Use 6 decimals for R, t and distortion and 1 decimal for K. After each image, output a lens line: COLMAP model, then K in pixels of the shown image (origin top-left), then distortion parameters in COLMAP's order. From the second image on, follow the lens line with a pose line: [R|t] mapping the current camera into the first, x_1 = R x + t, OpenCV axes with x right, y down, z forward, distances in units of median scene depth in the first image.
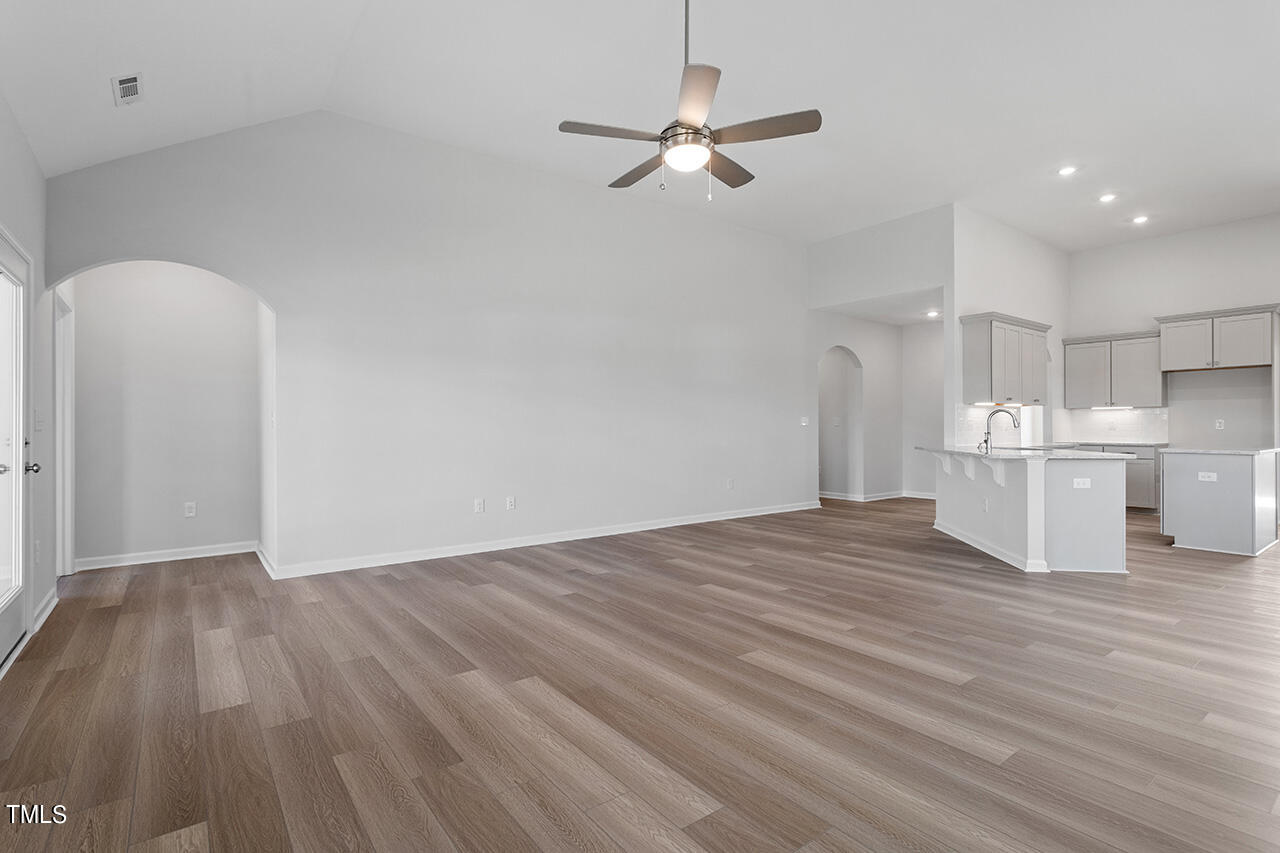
lens RADIAL K [[616.7, 0, 636.9], [0, 616.7, 424.2], [0, 0, 1]] dist [0.000401, 0.000766]
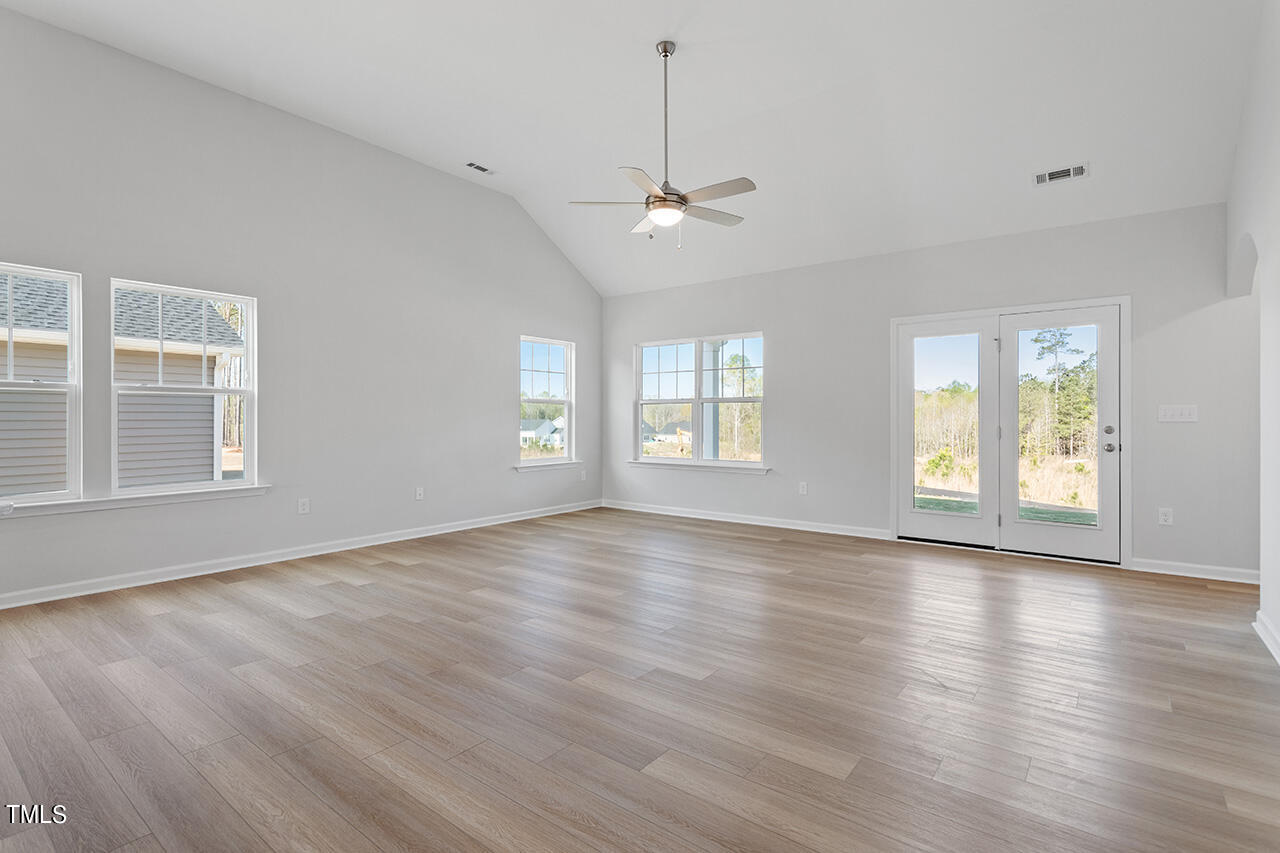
lens RADIAL K [[616.7, 0, 636.9], [0, 616.7, 424.2], [0, 0, 1]] dist [0.000401, 0.000766]
pose [[-0.961921, 0.004593, -0.273290, 0.504171], [0.003232, 0.999980, 0.005431, 0.003103], [0.273309, 0.004341, -0.961916, 2.269722]]
